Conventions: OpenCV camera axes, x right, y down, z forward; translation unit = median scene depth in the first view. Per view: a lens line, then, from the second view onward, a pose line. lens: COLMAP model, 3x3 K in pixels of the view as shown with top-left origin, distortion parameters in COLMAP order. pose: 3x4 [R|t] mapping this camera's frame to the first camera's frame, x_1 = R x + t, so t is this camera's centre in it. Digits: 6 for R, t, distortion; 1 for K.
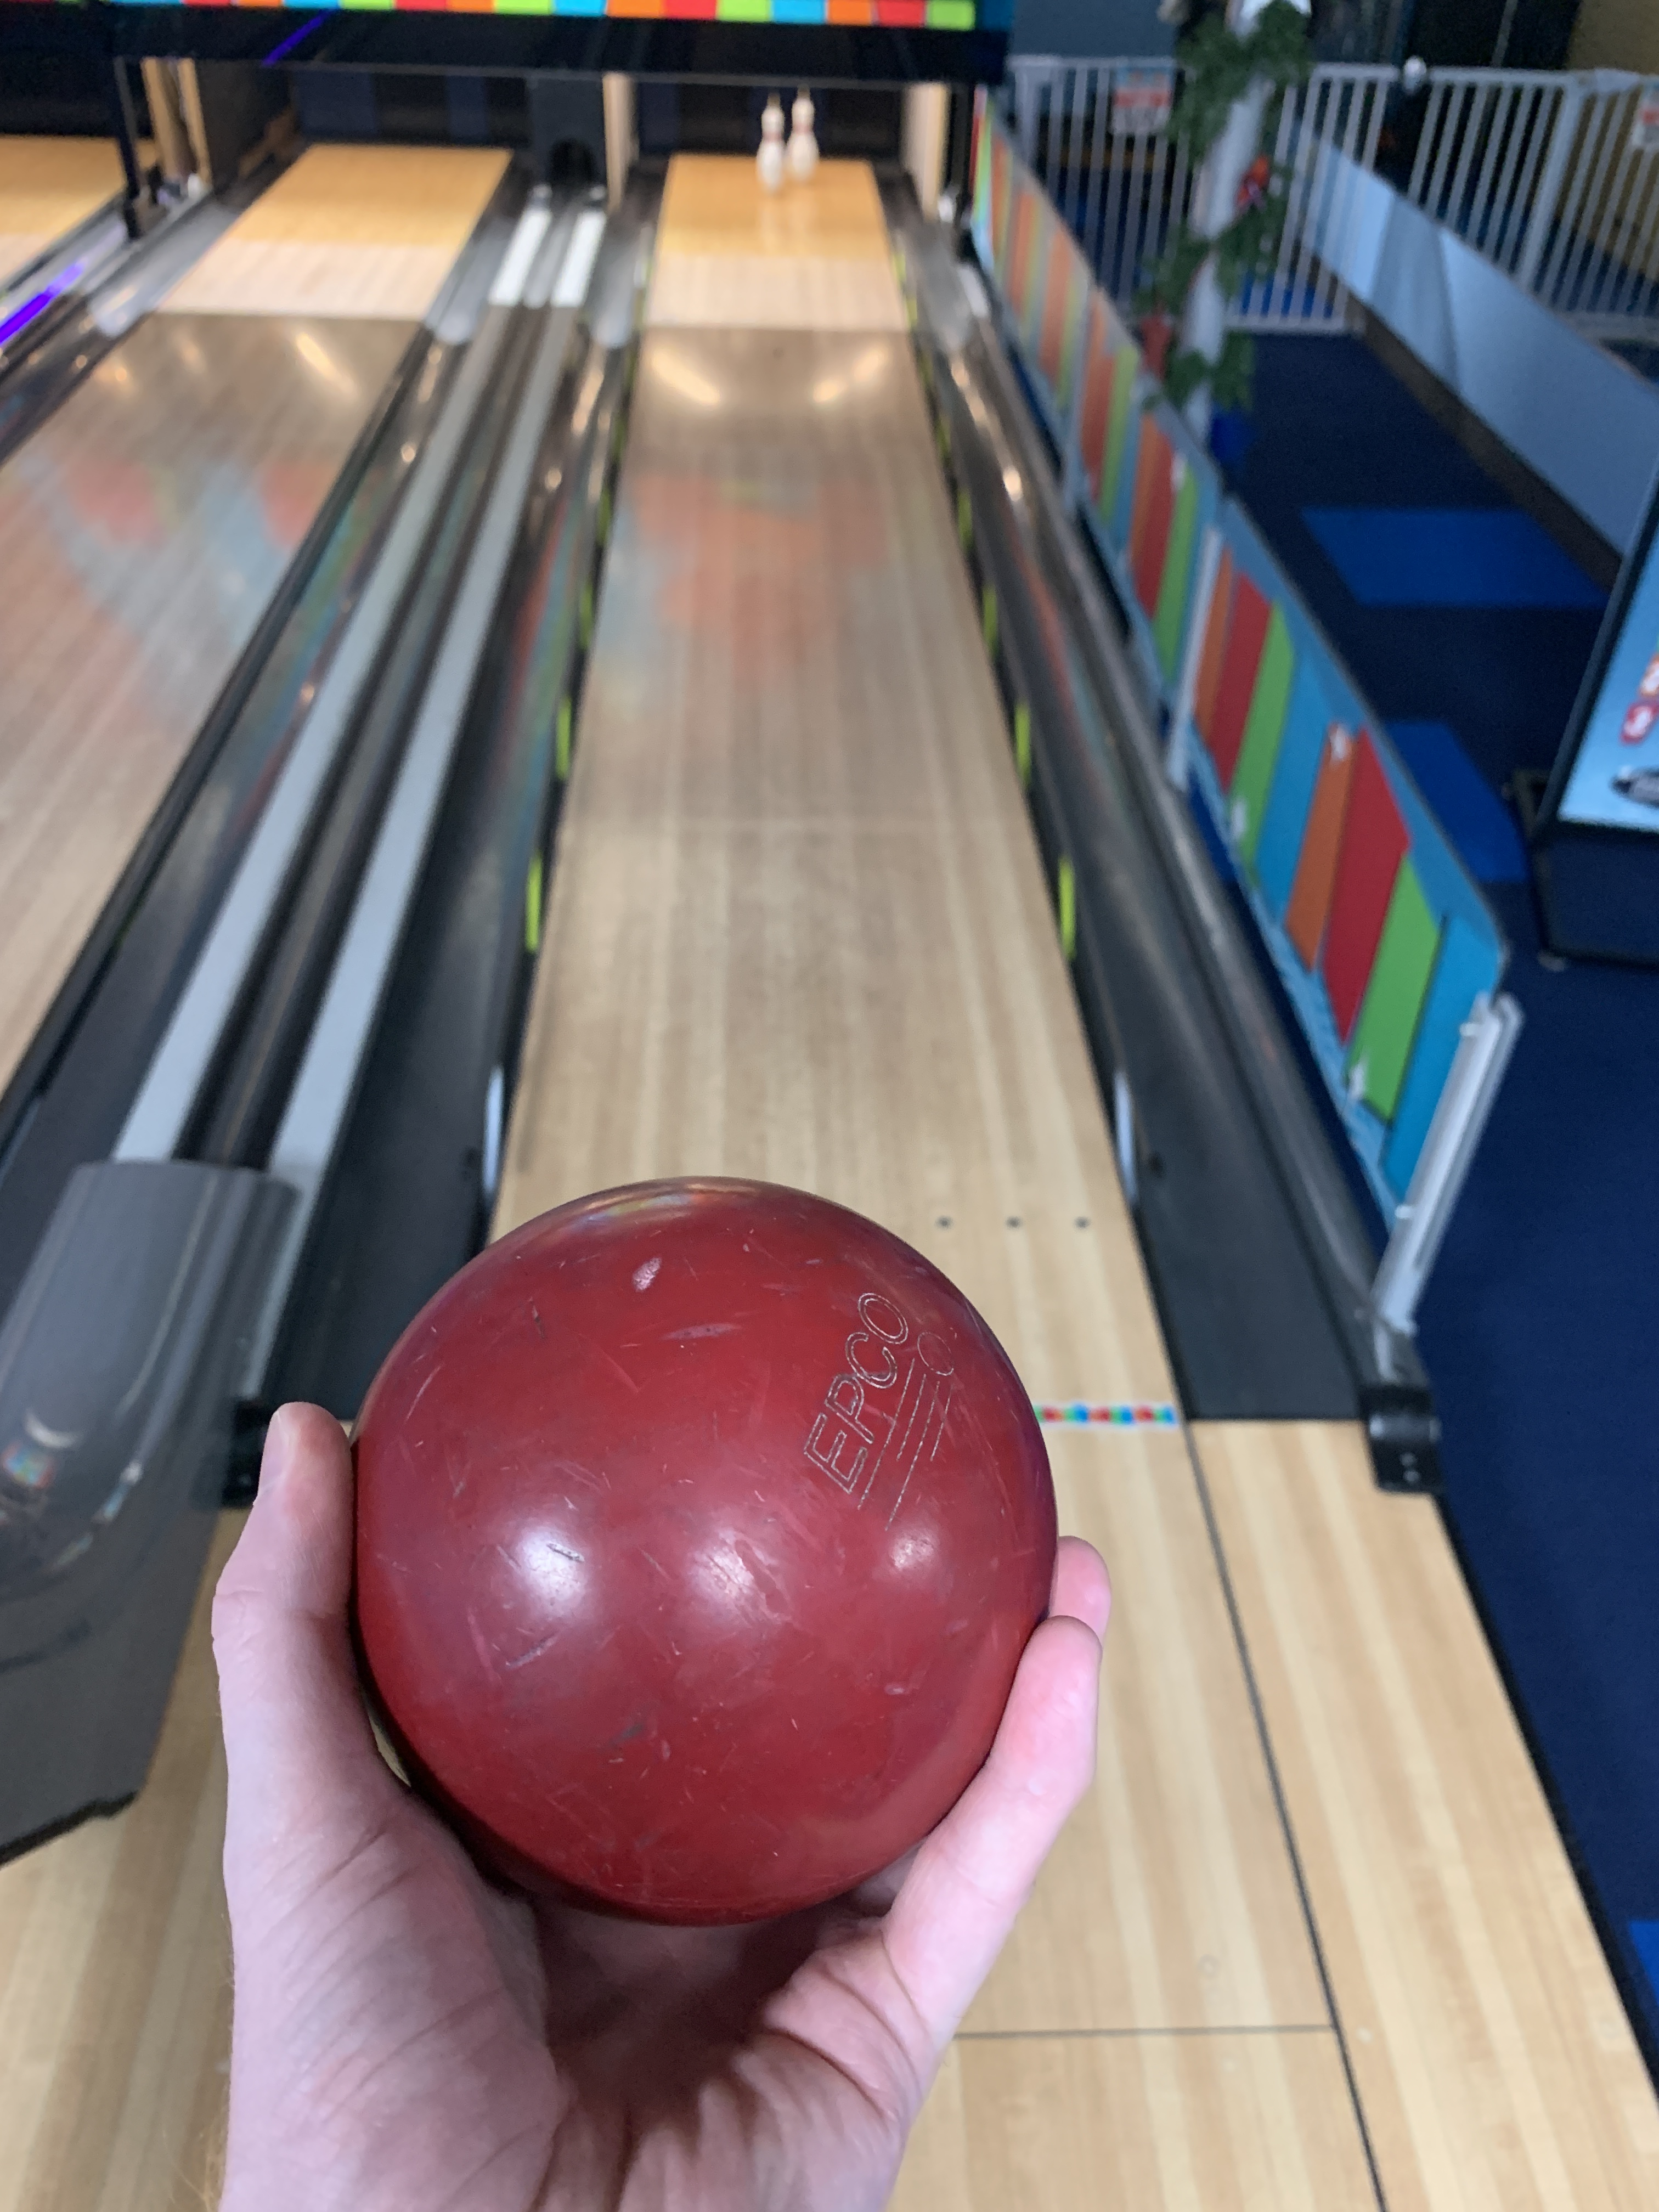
lens RADIAL K [[1692.7, 0, 765.2], [0, 1692.7, 1021.5], [0, 0, 1]] dist [0.025755, -0.033788]
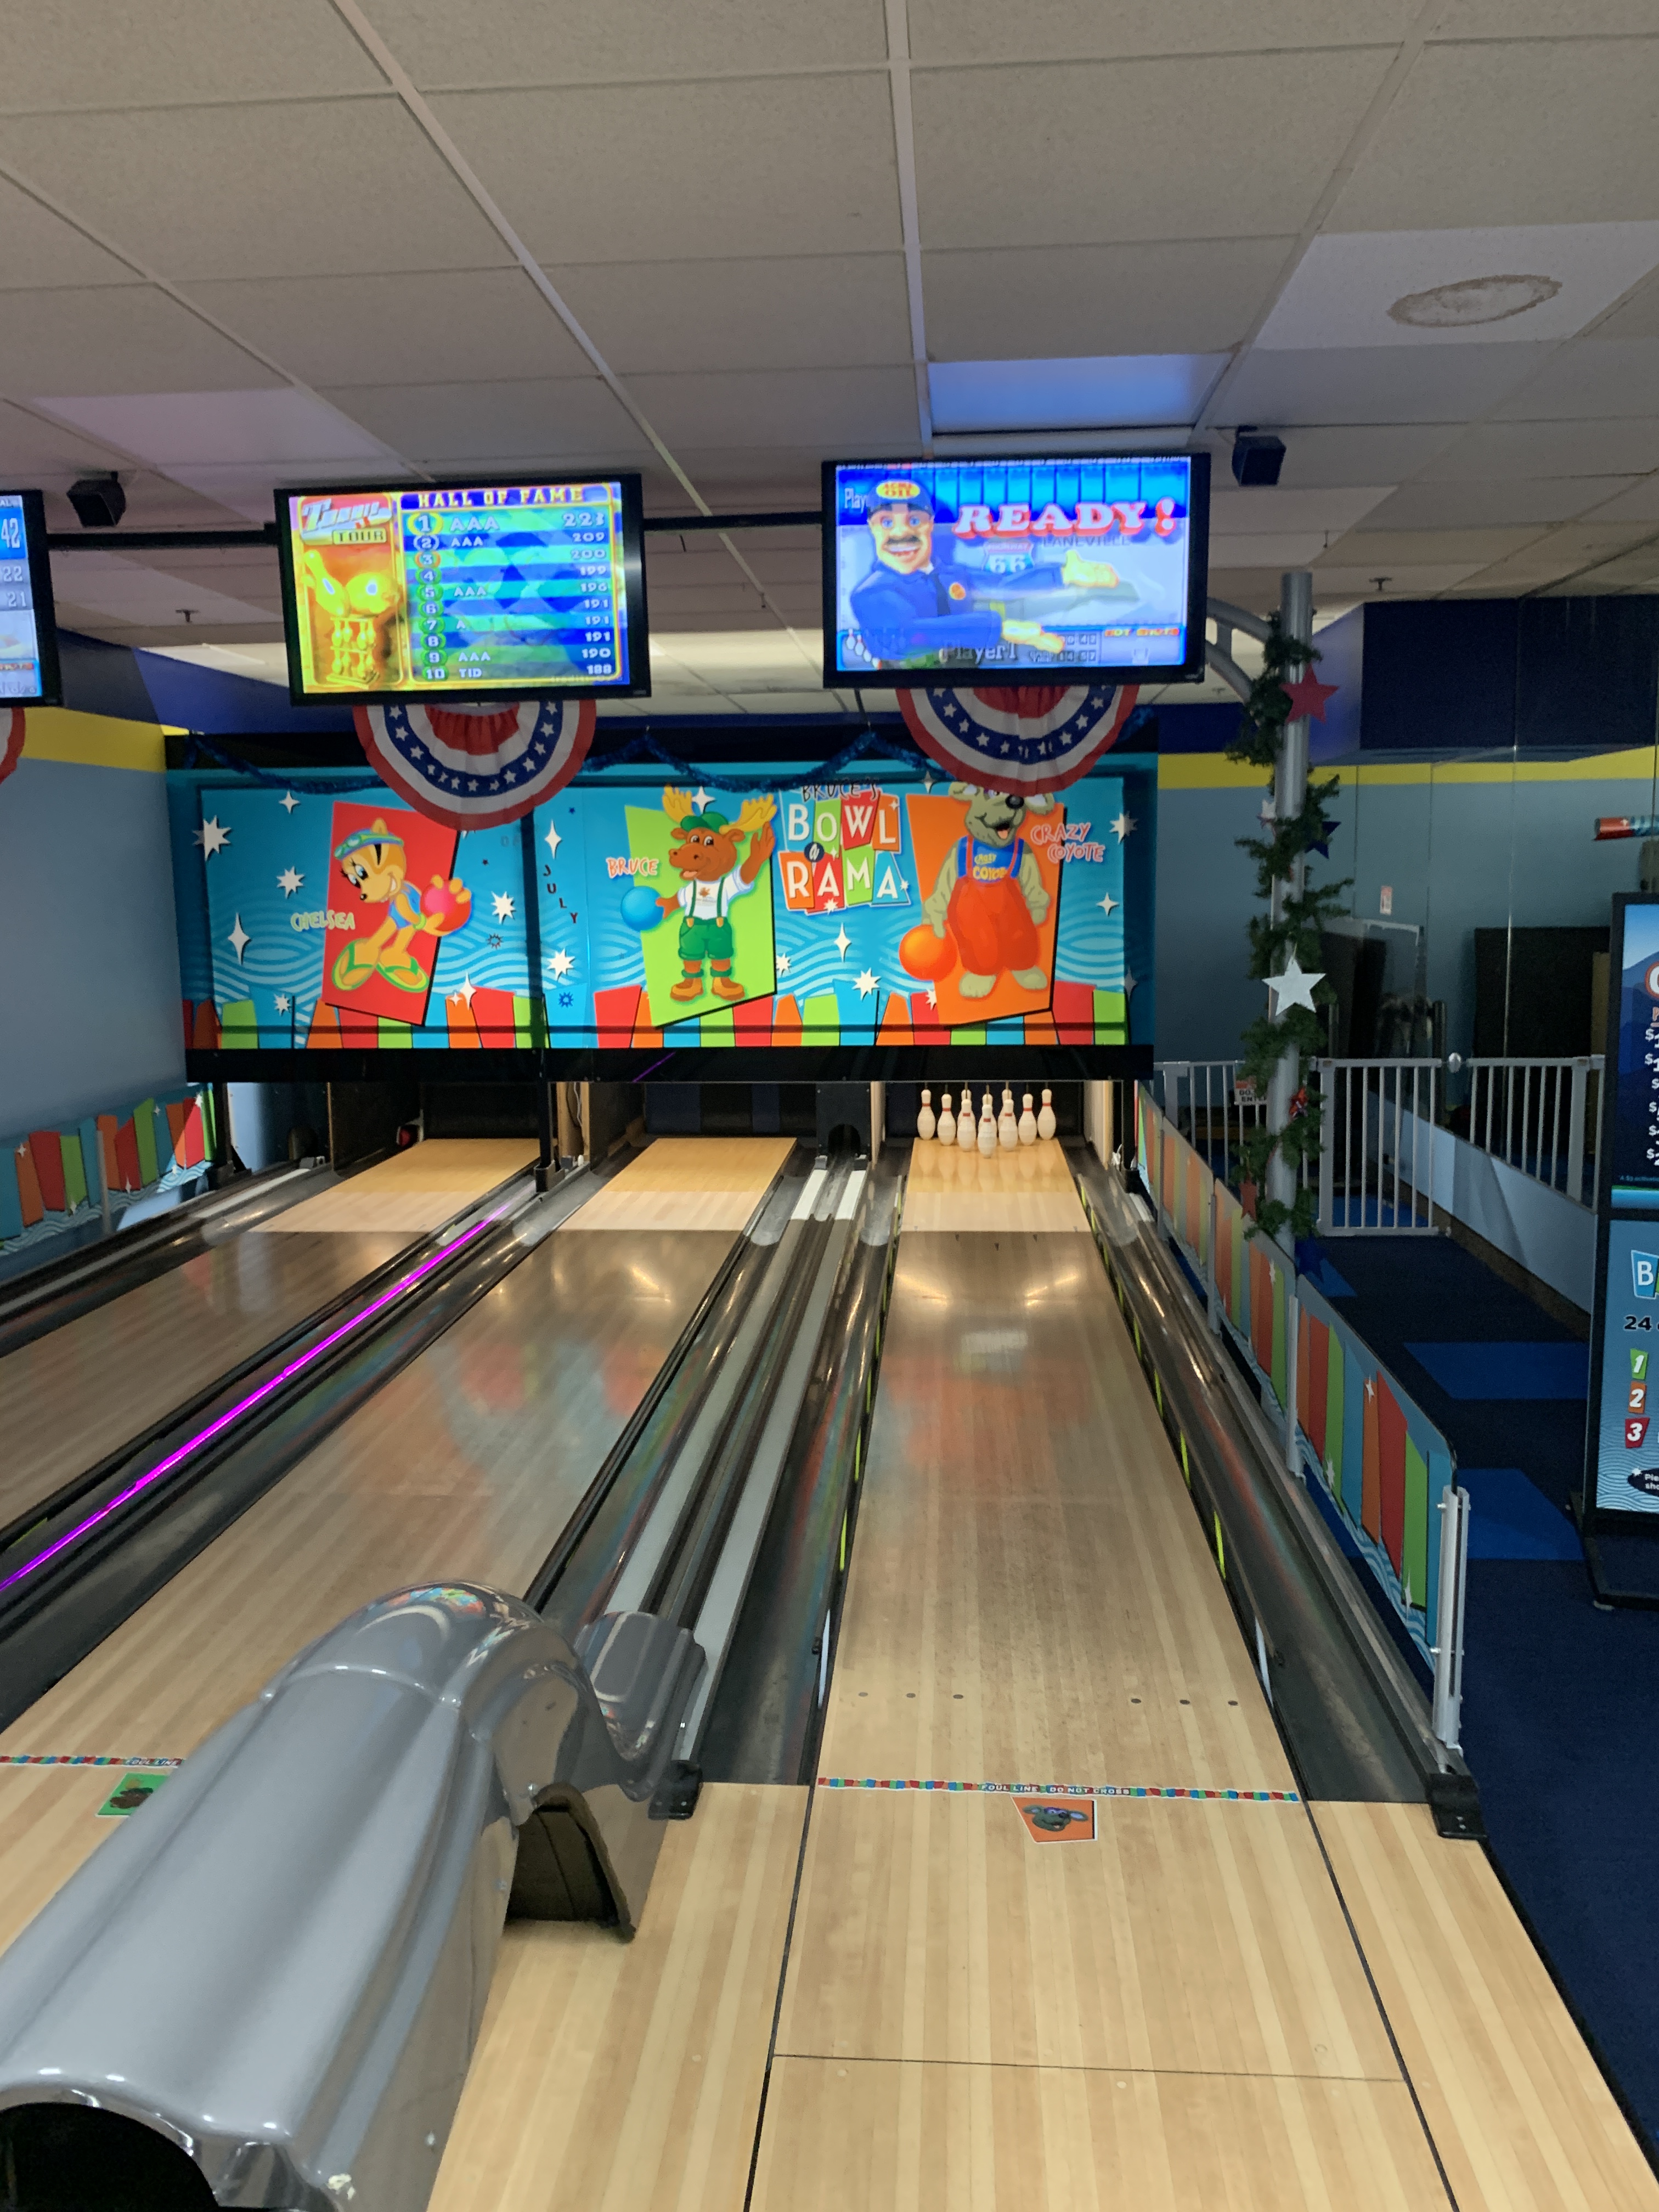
lens RADIAL K [[1692.7, 0, 825.1], [0, 1692.7, 1104.8], [0, 0, 1]] dist [0.025755, -0.033788]
pose [[0.995364, -0.036086, -0.089150, -0.007751], [-0.012950, 0.868216, -0.496018, 0.279005], [0.095300, 0.494873, 0.863724, -0.375722]]
